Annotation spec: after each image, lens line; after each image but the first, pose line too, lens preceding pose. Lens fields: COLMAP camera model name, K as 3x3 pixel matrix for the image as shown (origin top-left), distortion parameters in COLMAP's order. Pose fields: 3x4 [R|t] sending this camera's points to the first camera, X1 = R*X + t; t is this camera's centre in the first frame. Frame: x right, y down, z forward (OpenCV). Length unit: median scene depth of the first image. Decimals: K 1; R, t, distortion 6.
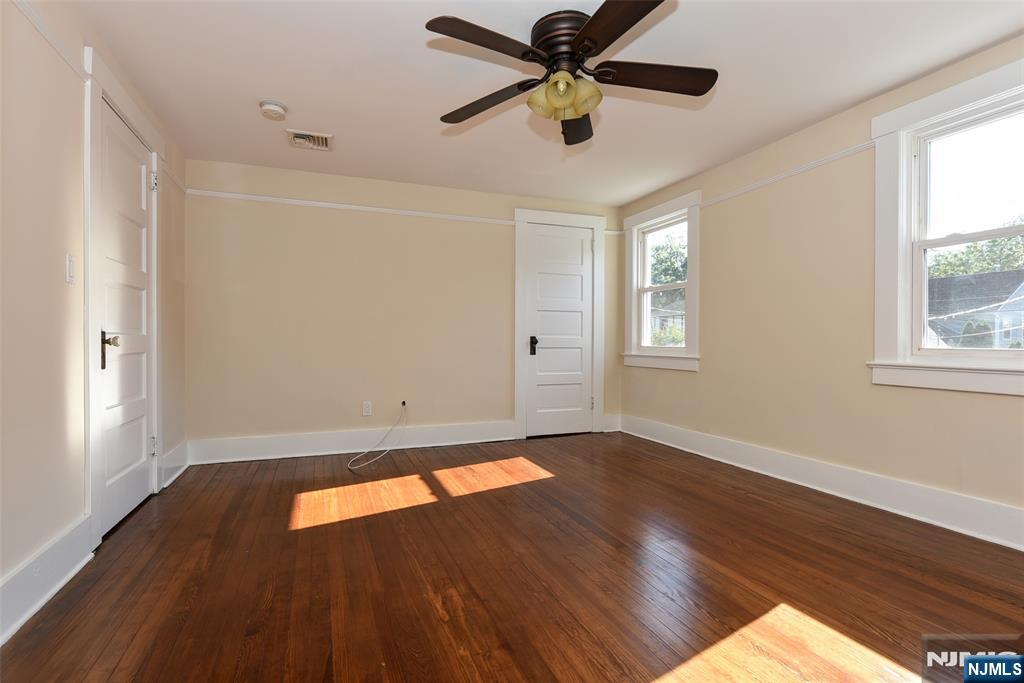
lens RADIAL K [[501.0, 0, 512.0], [0, 501.0, 341.5], [0, 0, 1]] dist [-0.001698, -0.000550]
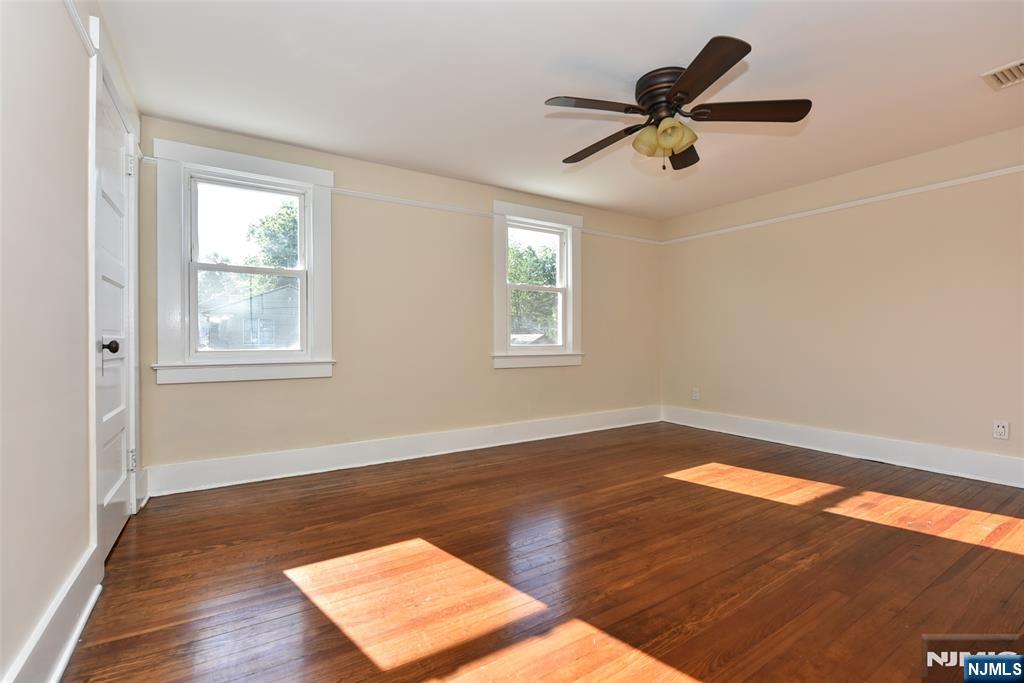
lens RADIAL K [[451.0, 0, 514.2], [0, 451.0, 342.5], [0, 0, 1]] dist [-0.011779, -0.000314]
pose [[-0.198601, -0.007207, 0.980054, -0.683781], [0.003953, 0.999959, 0.008155, -0.008657], [-0.980073, 0.005494, -0.198564, 1.227285]]
